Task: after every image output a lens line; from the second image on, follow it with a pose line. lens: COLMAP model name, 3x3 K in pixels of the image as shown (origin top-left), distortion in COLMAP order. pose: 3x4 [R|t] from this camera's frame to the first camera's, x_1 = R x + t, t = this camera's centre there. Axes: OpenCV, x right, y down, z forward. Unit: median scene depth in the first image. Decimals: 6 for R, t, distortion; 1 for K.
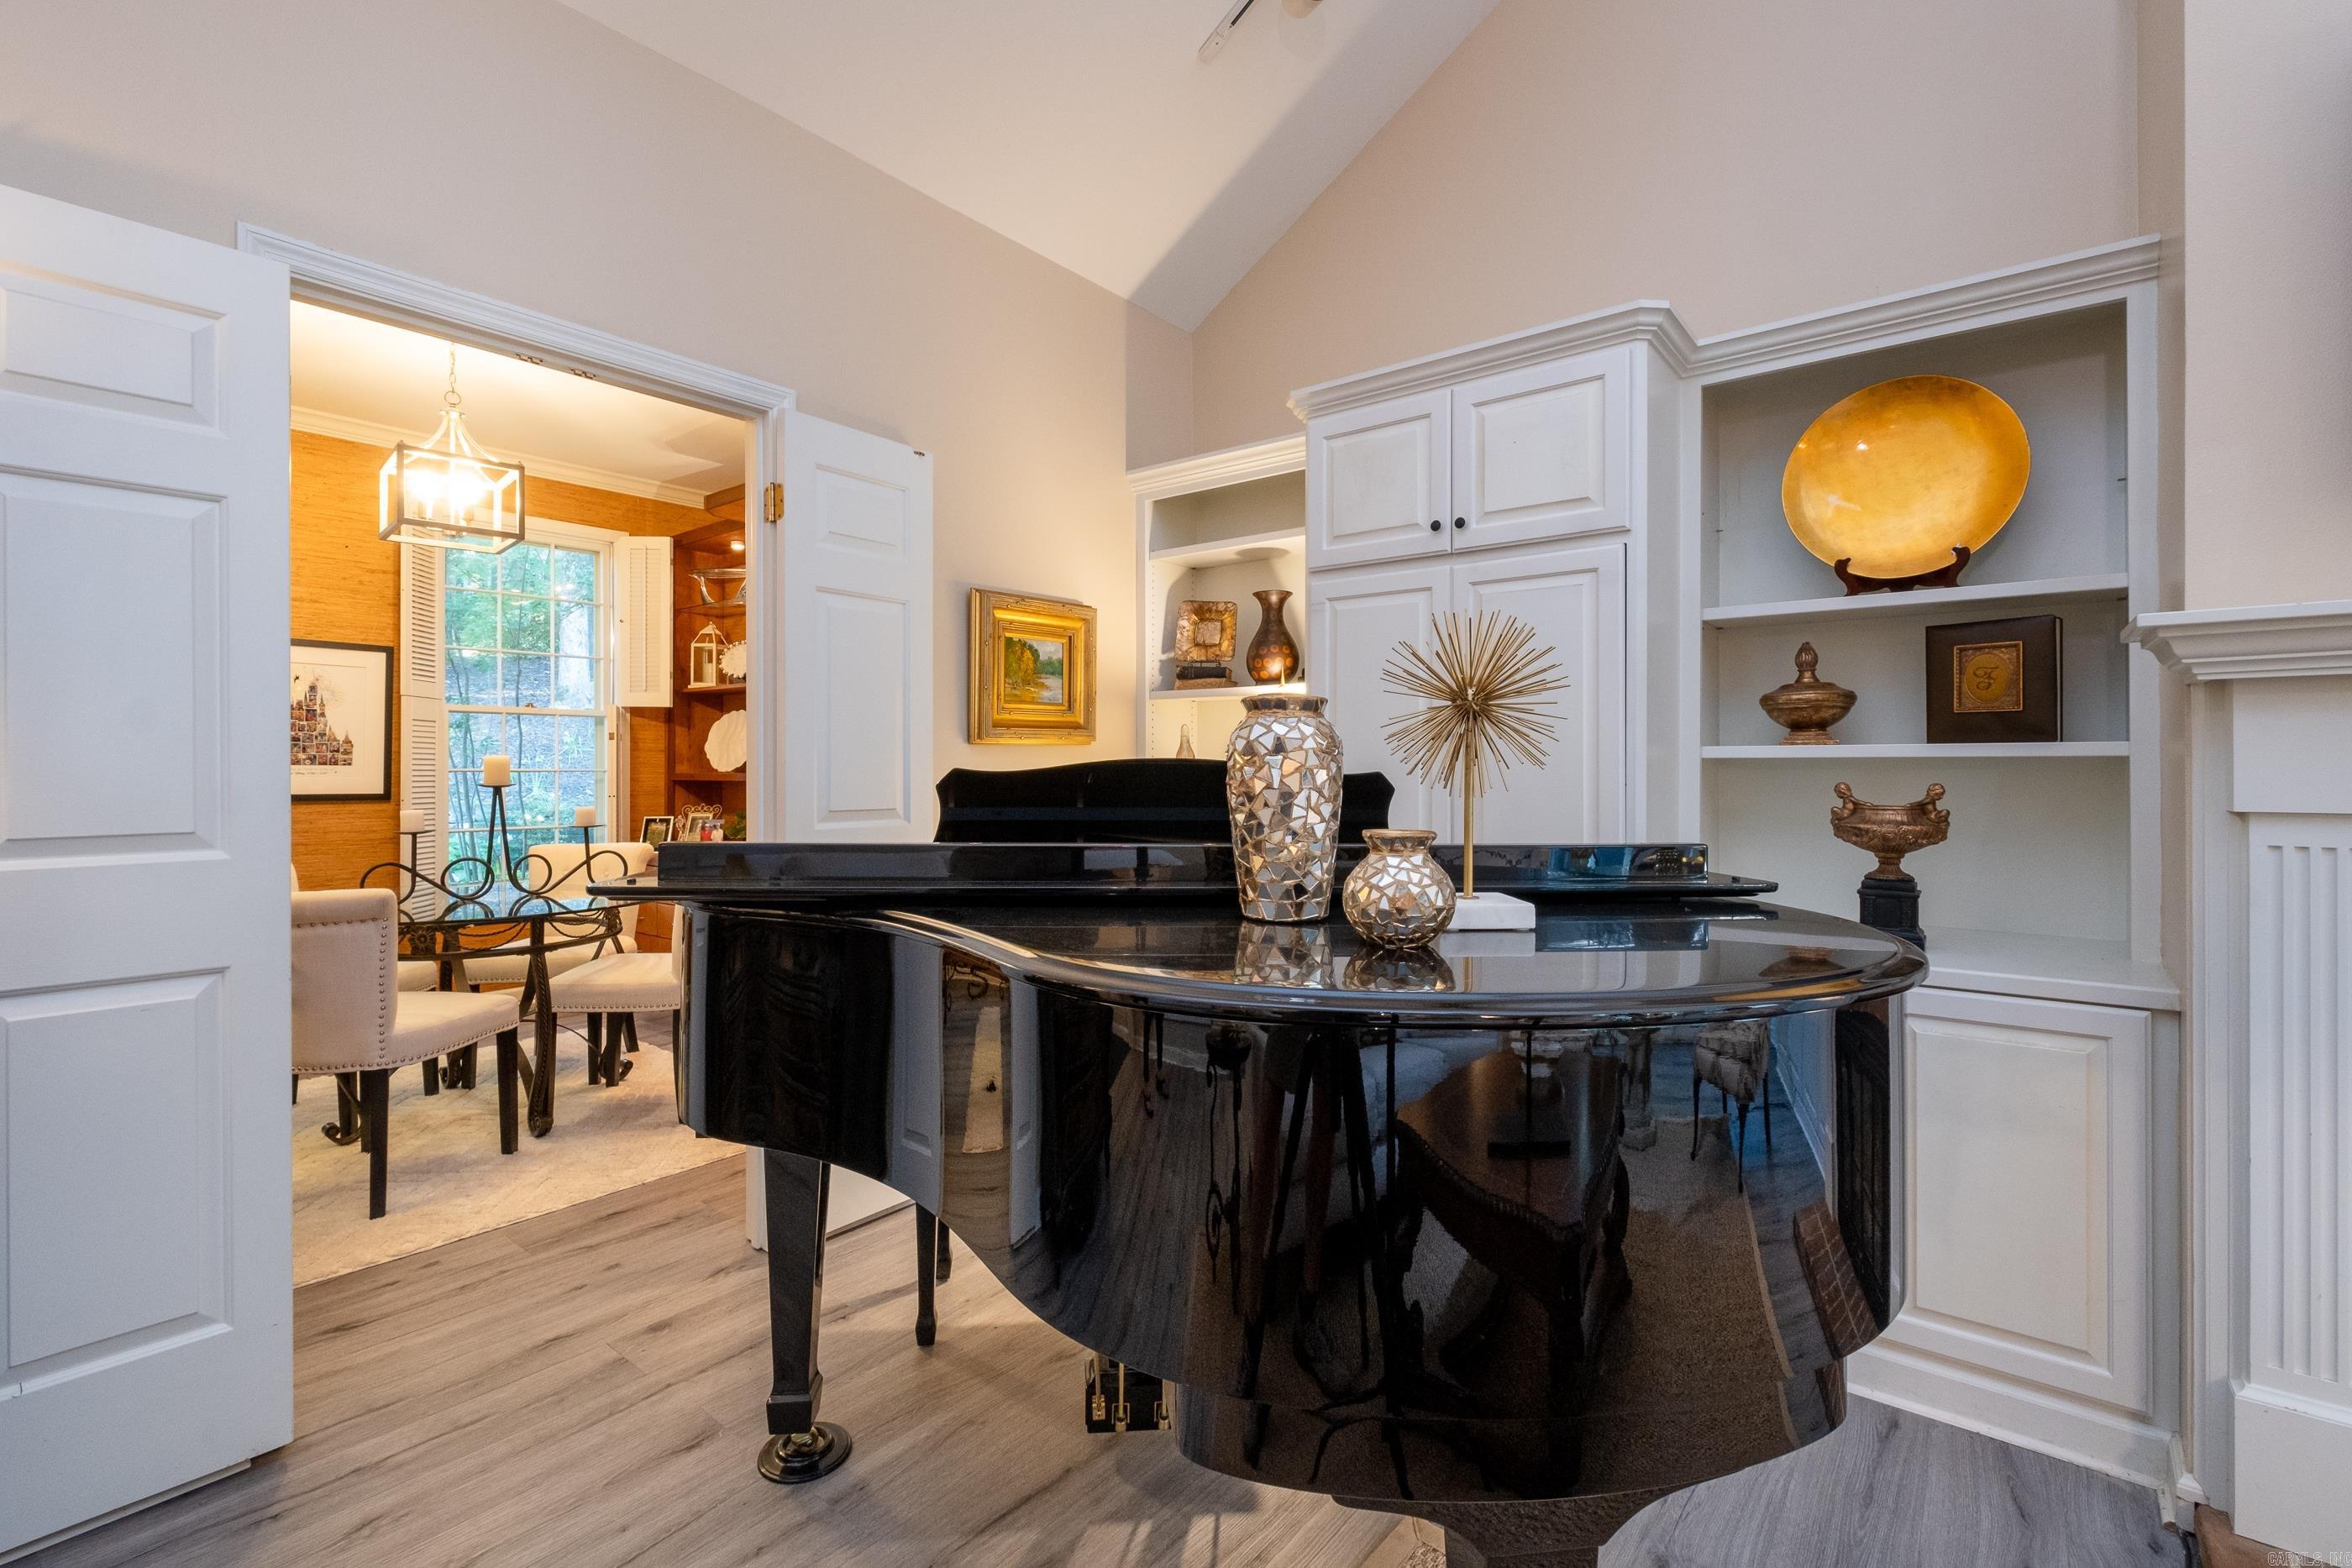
lens RADIAL K [[1033.9, 0, 1176.2], [0, 1033.9, 761.2], [0, 0, 1]] dist [-0.003035, -0.000768]
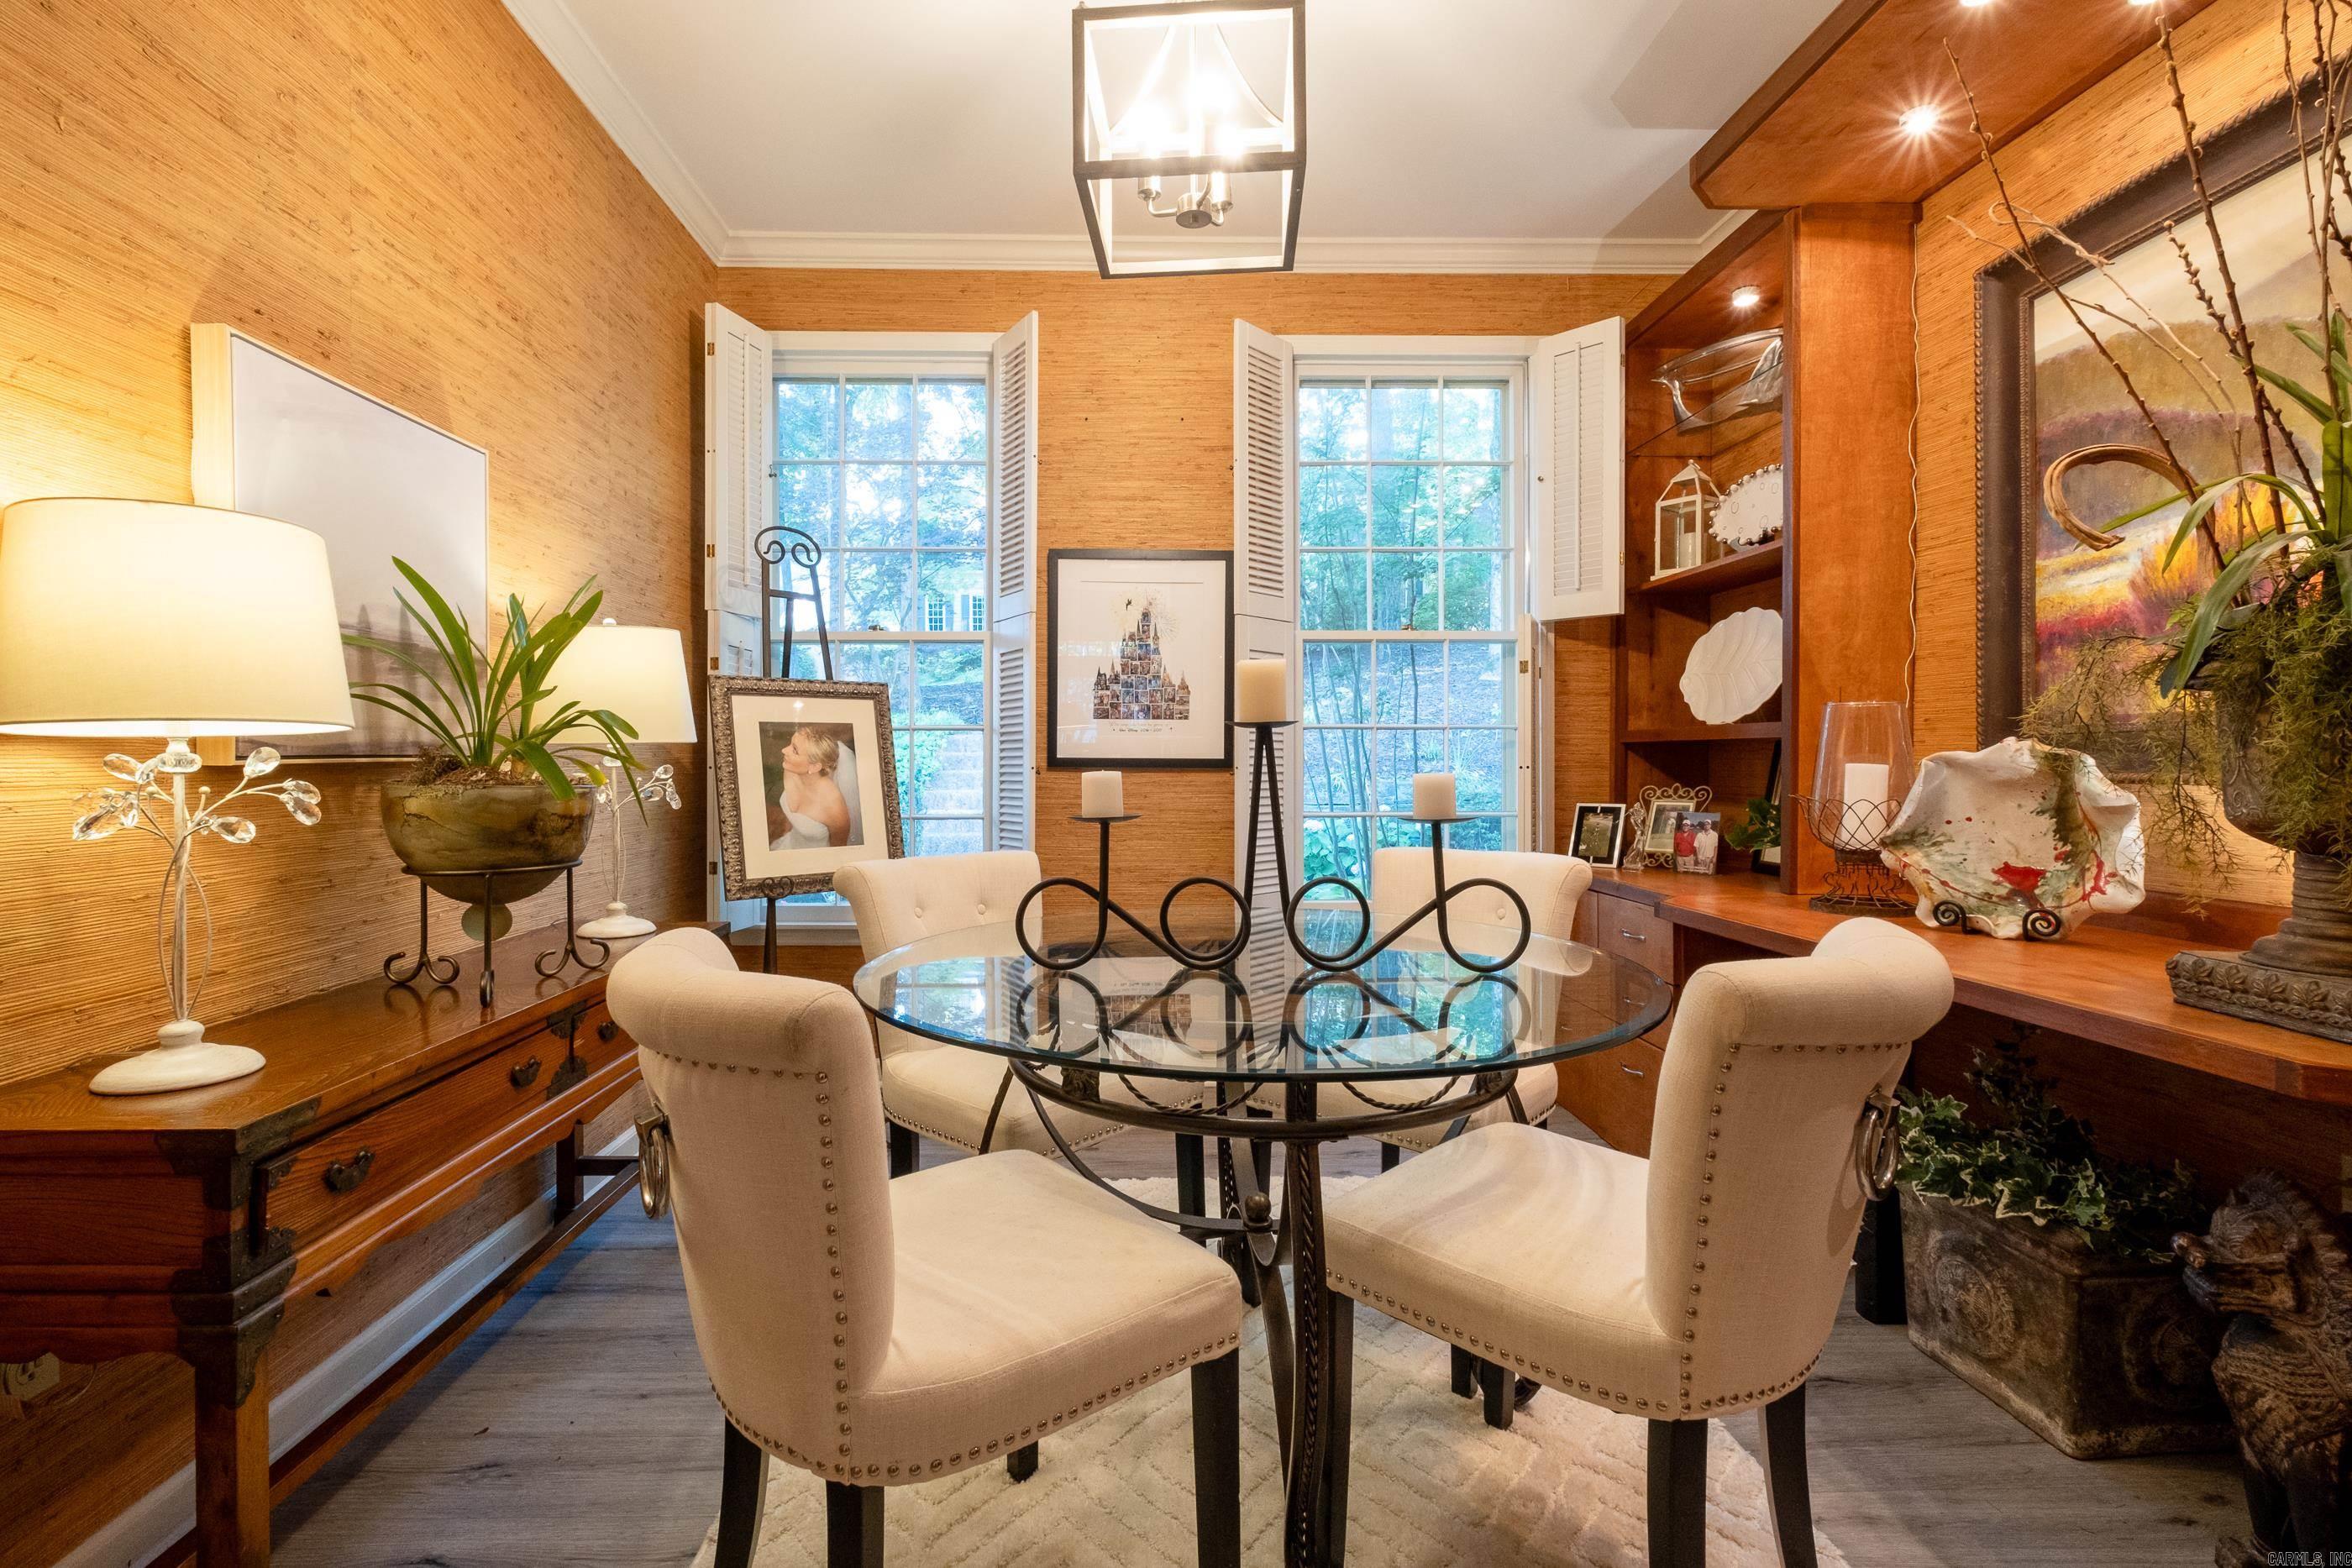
lens RADIAL K [[1063.0, 0, 1135.2], [0, 1063.0, 766.6], [0, 0, 1]] dist [-0.001773, -0.000401]
pose [[0.641177, 0.006938, -0.767361, -0.337966], [0.006129, 0.999881, 0.014161, 0.036395], [0.767368, -0.013783, 0.641058, 0.669711]]
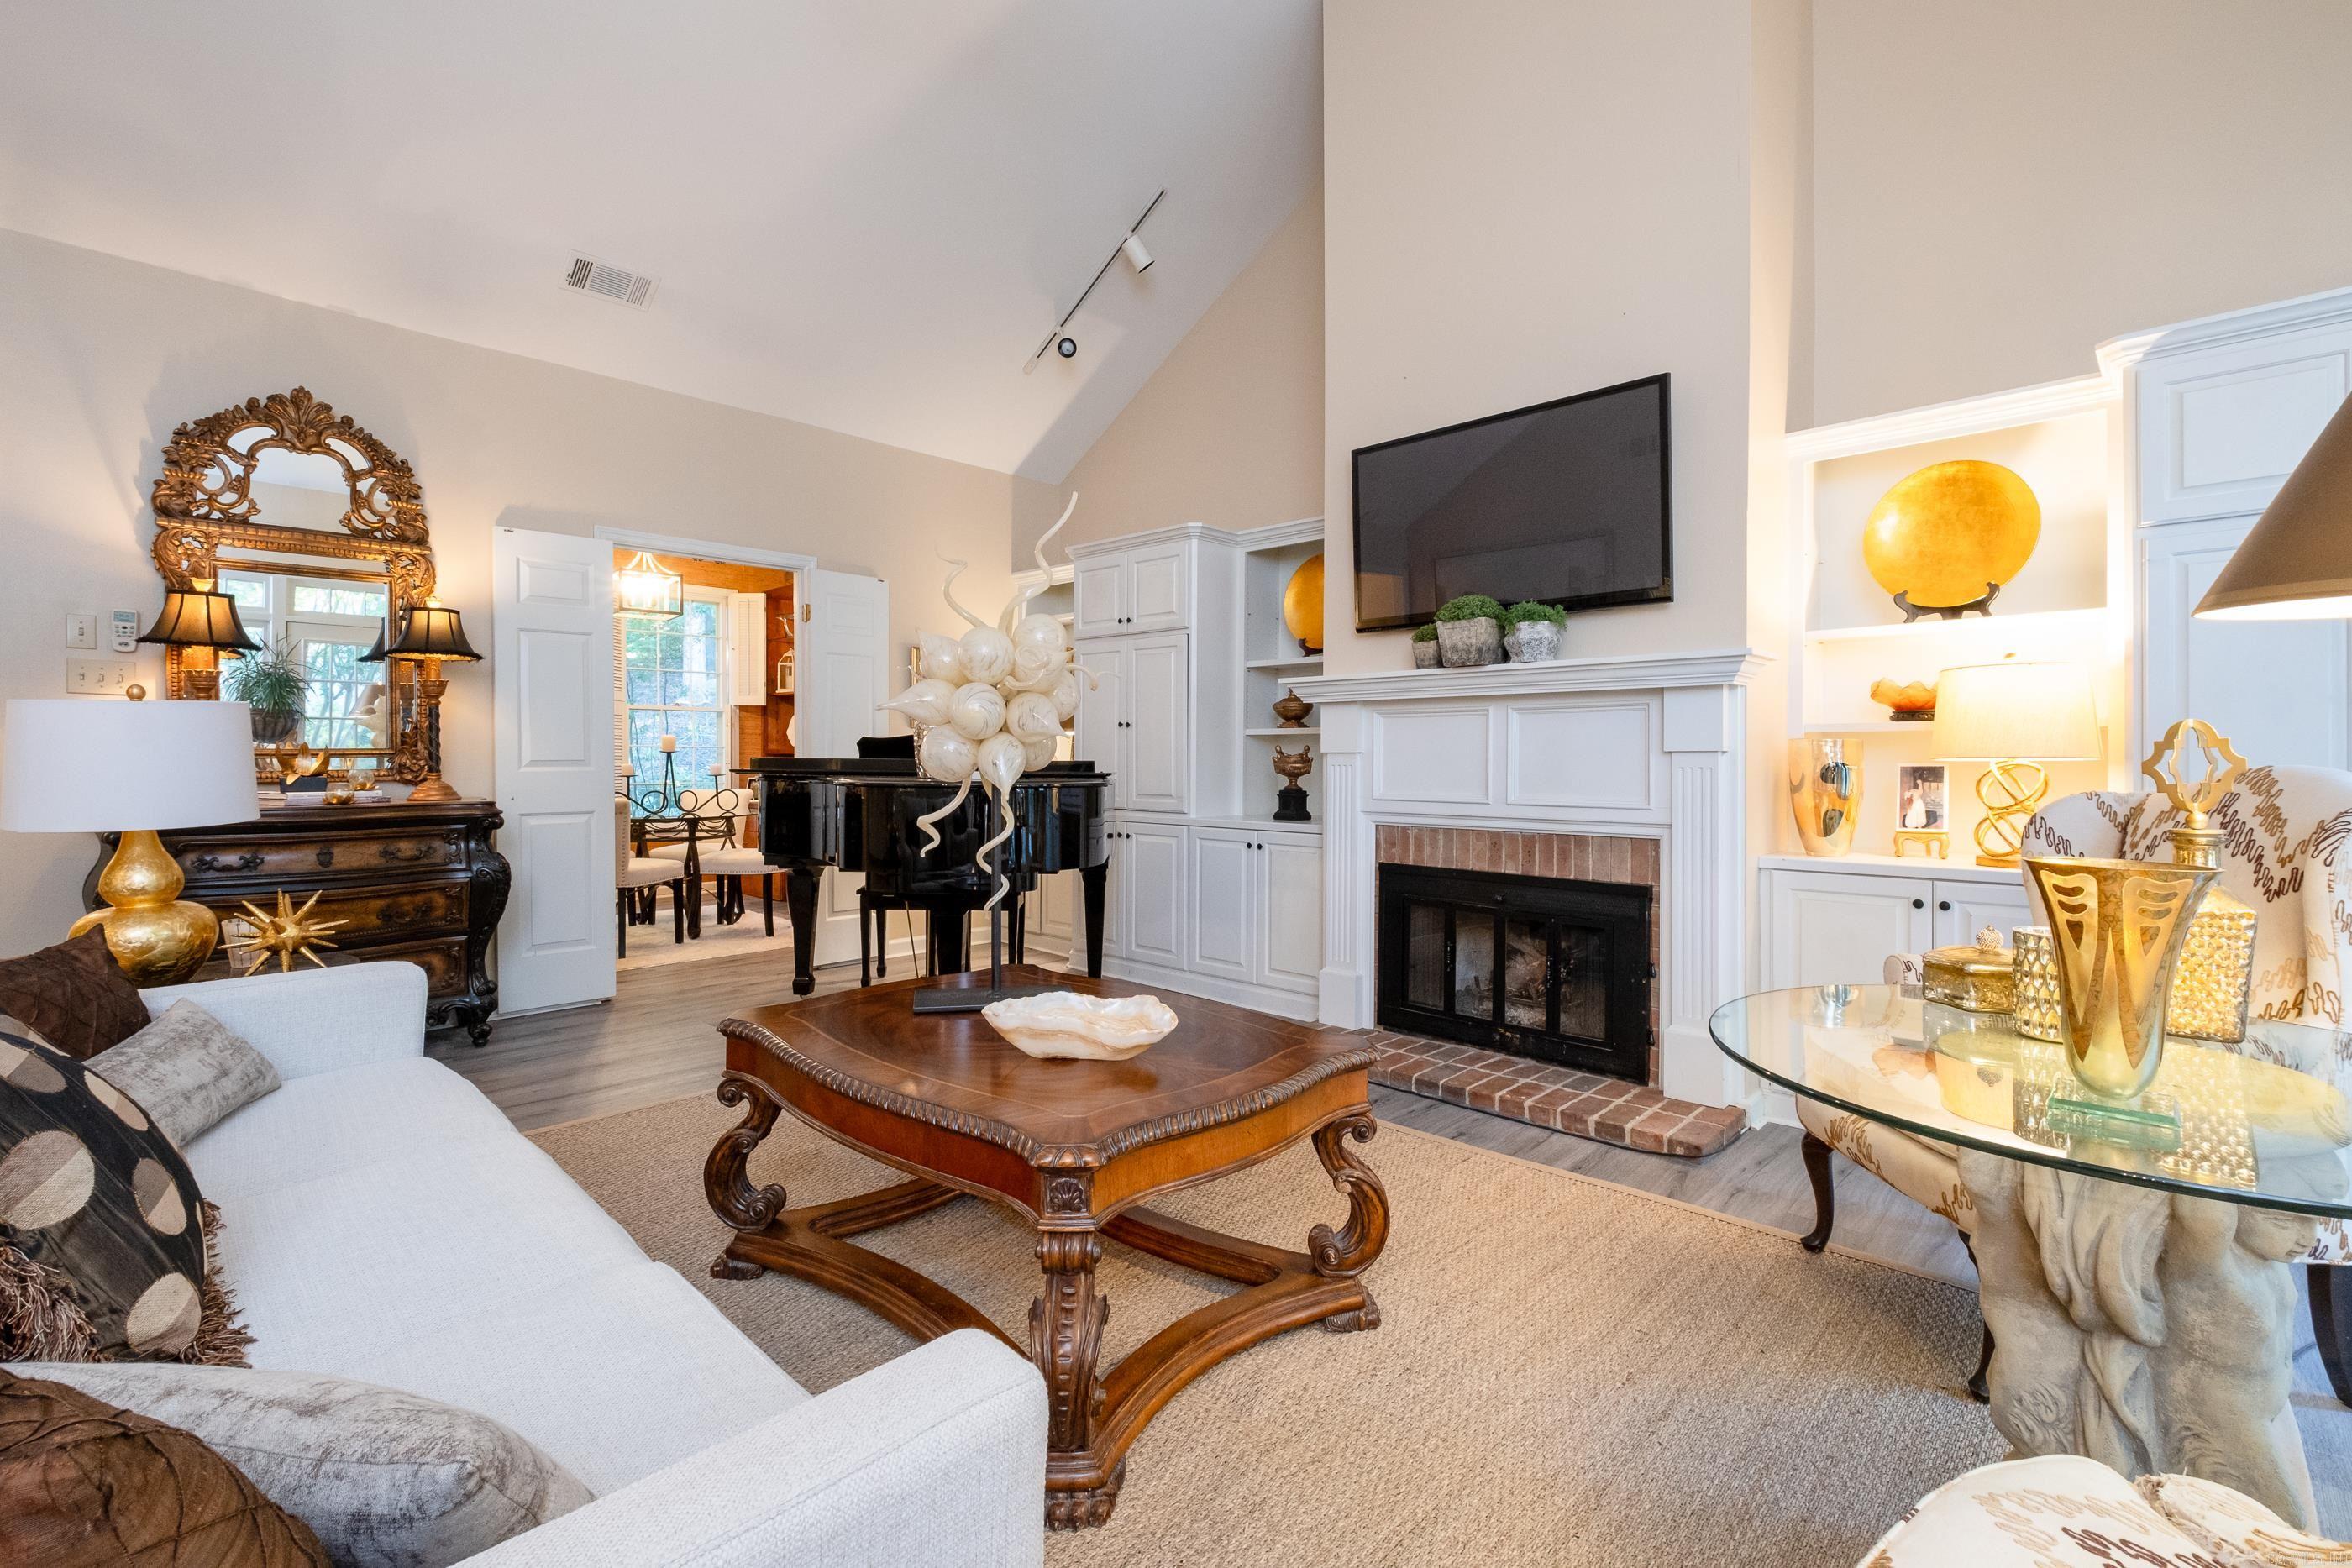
lens RADIAL K [[1033.9, 0, 1176.2], [0, 1033.9, 761.2], [0, 0, 1]] dist [-0.003035, -0.000768]
pose [[0.996494, 0.002778, -0.083617, 0.389396], [-0.001880, 0.999940, 0.010816, 0.019462], [0.083642, -0.010621, 0.996439, -0.751030]]
